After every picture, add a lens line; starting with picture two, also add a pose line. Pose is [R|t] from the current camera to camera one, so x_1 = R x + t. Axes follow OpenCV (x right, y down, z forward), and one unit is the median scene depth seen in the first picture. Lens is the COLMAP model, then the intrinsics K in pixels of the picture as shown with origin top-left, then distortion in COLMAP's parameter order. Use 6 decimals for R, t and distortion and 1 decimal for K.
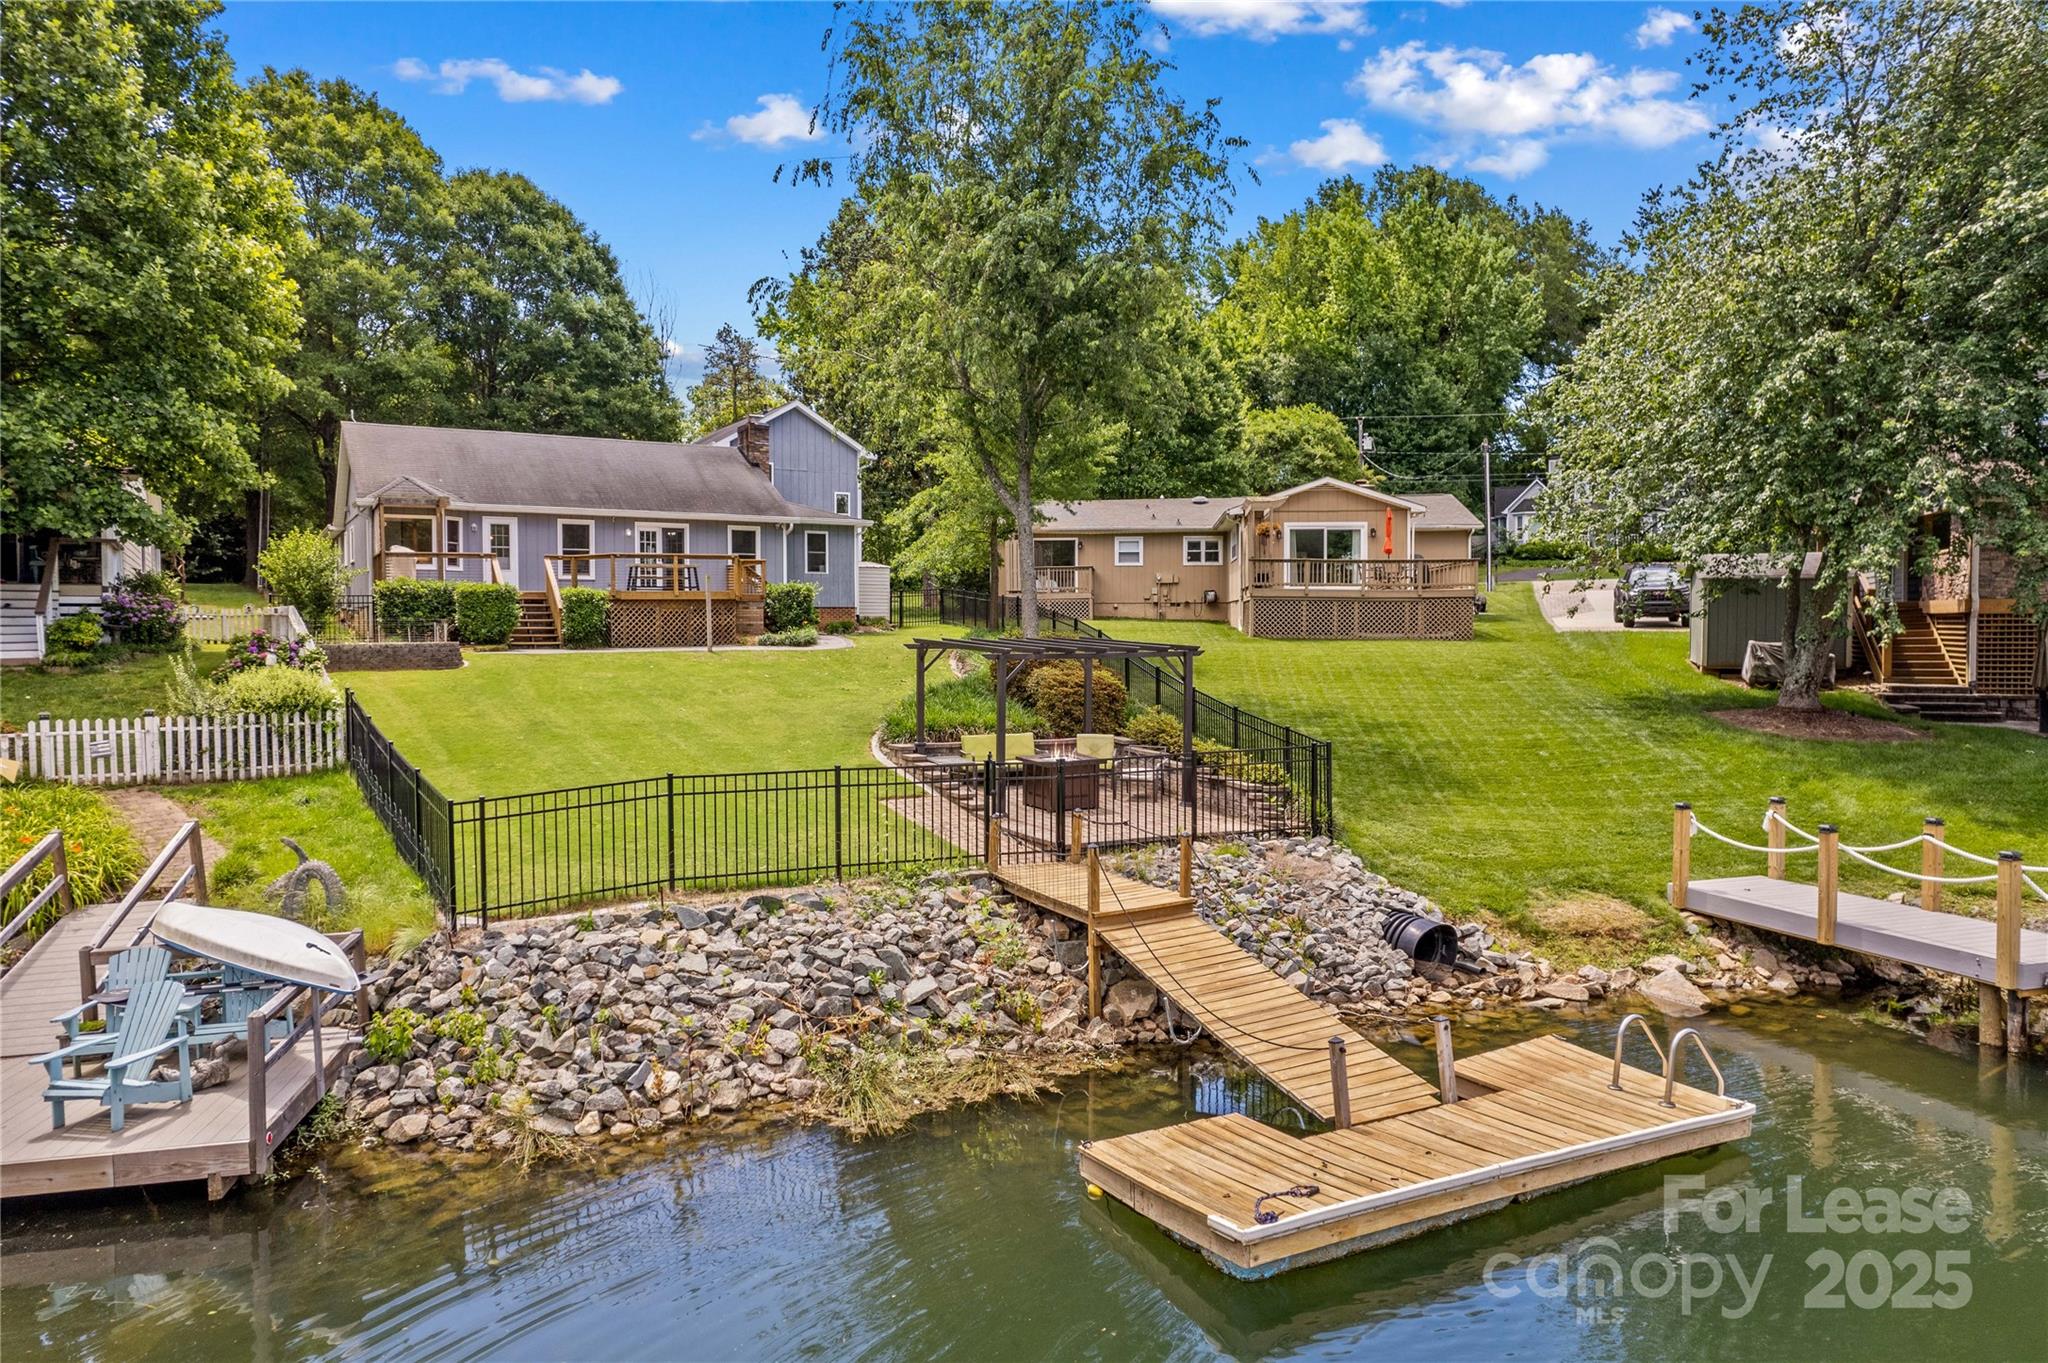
lens RADIAL K [[1322.4, 0, 1024.0], [0, 1322.4, 681.5], [0, 0, 1]] dist [-0.036888, -0.000748]
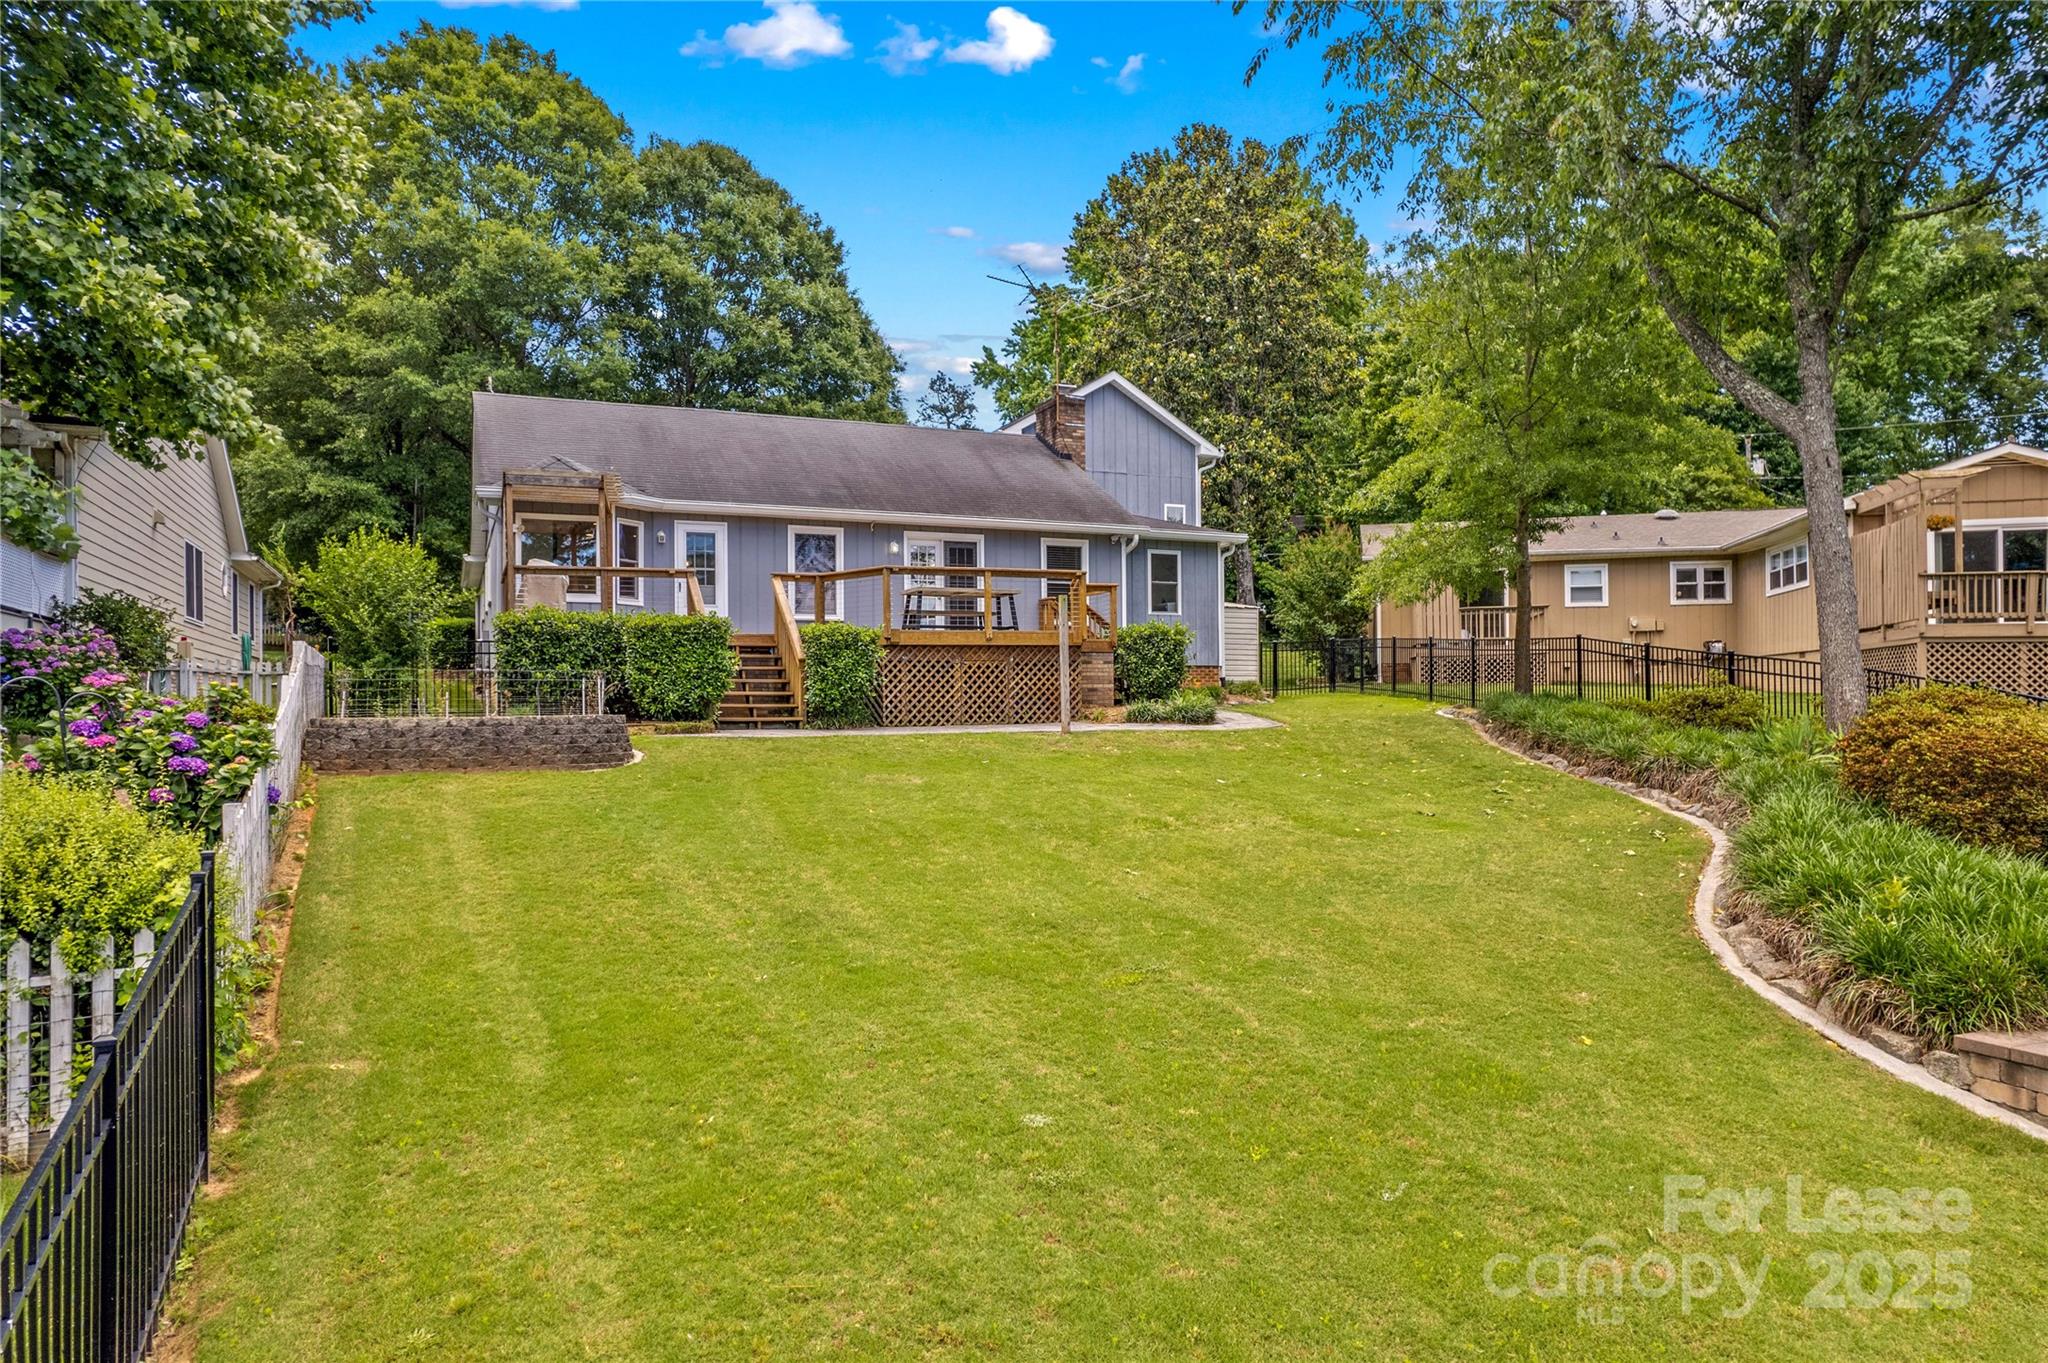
lens RADIAL K [[1347.3, 0, 1020.4], [0, 1347.3, 713.5], [0, 0, 1]] dist [-0.076044, 0.073106]
pose [[0.990173, -0.006540, -0.139698, -0.137308], [0.000957, 0.999199, -0.039994, -0.006316], [0.139847, 0.039467, 0.989386, 0.338297]]
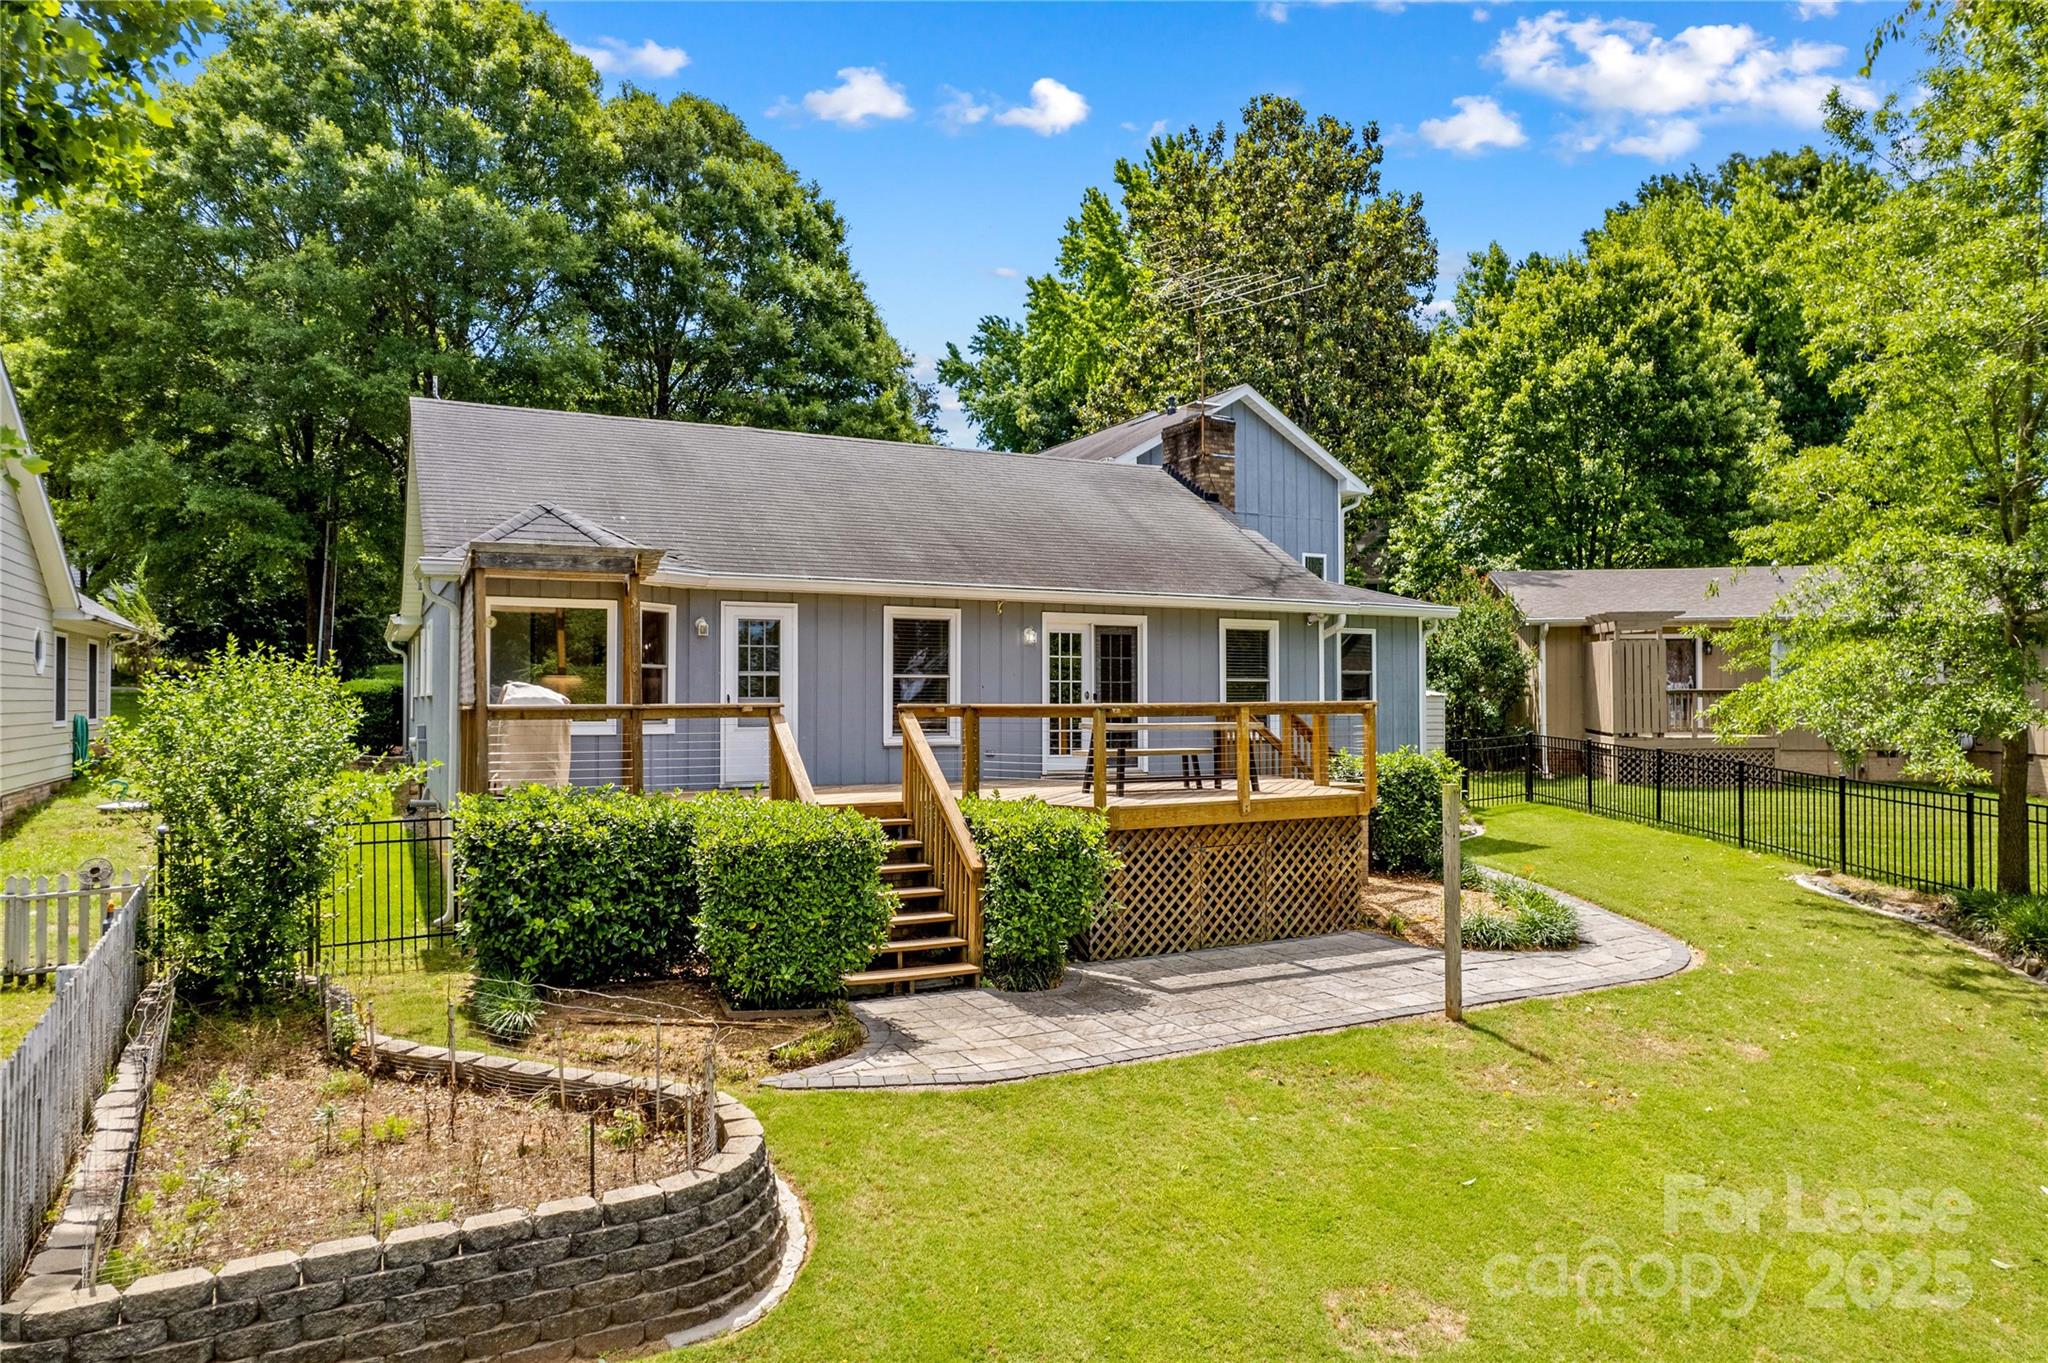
lens RADIAL K [[1347.4, 0, 1024.0], [0, 1347.4, 681.5], [0, 0, 1]] dist [-0.082358, -0.004861]
pose [[0.996693, -0.000037, -0.081253, -0.243960], [-0.004860, 0.998183, -0.060063, -0.065286], [0.081108, 0.060259, 0.994882, 0.507604]]
